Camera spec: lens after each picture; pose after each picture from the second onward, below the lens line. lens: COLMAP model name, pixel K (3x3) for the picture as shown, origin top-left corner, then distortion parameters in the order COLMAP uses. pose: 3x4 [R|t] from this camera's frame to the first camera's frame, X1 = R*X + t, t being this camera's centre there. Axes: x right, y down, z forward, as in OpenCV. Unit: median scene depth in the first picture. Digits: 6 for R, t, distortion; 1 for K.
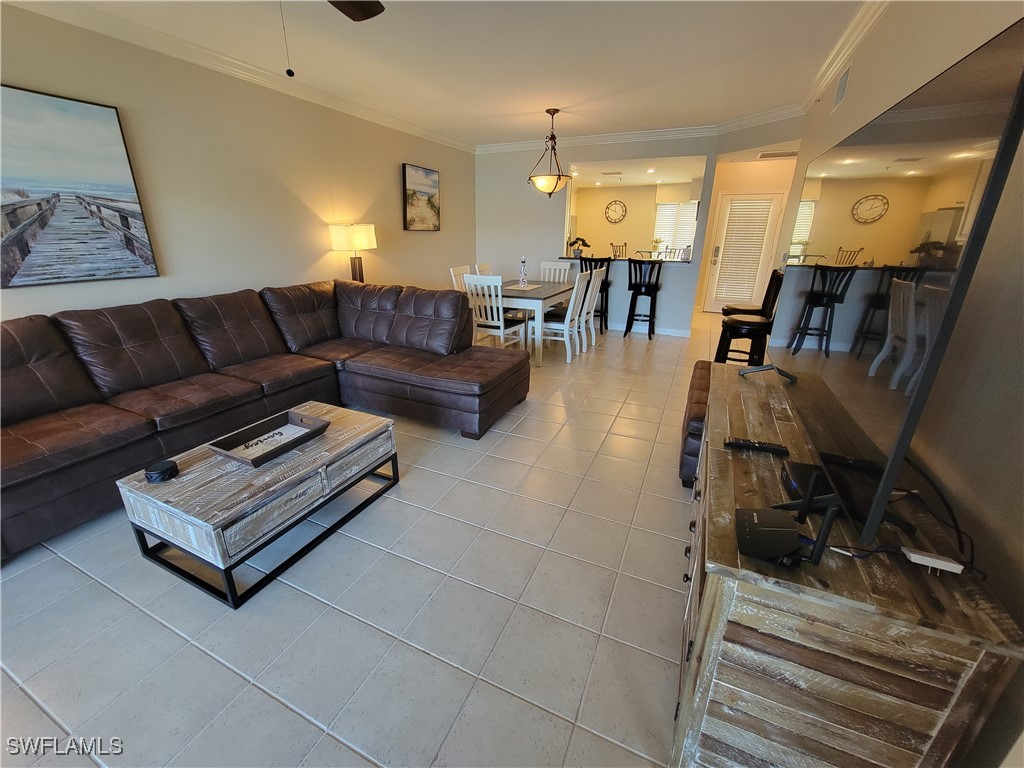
lens RADIAL K [[421.9, 0, 505.3], [0, 421.9, 380.0], [0, 0, 1]] dist [-0.002055, -0.000441]
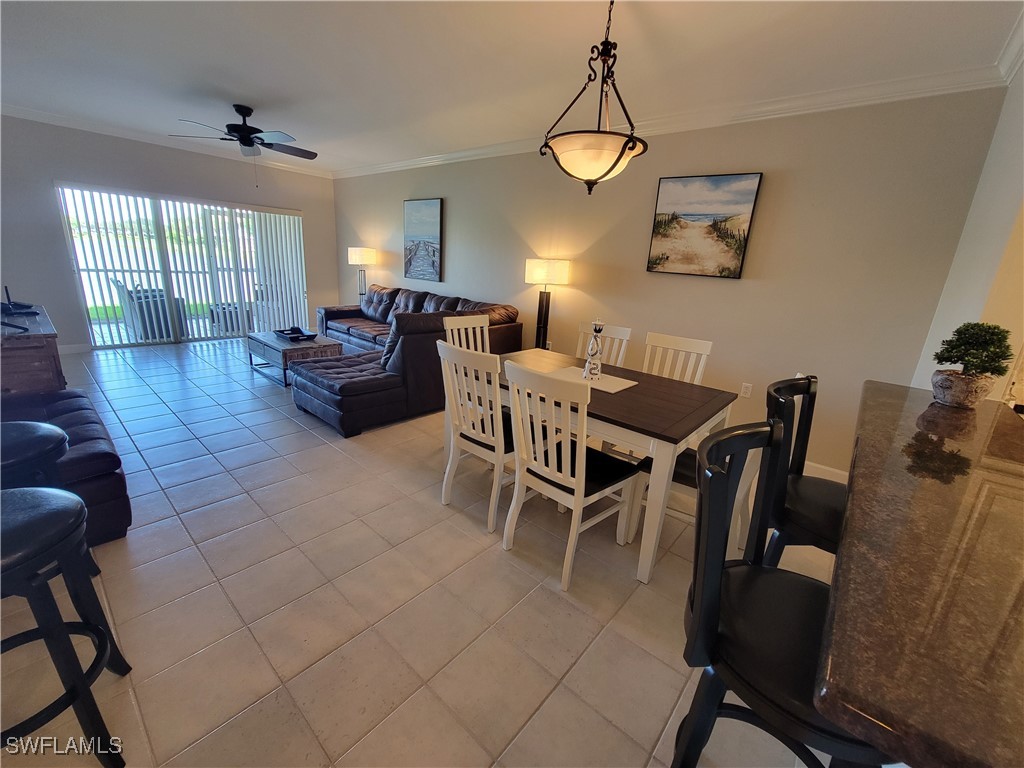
lens RADIAL K [[417.0, 0, 510.4], [0, 417.0, 379.8], [0, 0, 1]] dist [-0.004806, -0.000364]
pose [[-0.268849, 0.239125, -0.933027, 0.982876], [-0.384138, 0.861698, 0.331532, -0.646525], [0.883265, 0.447543, -0.139810, 1.843920]]
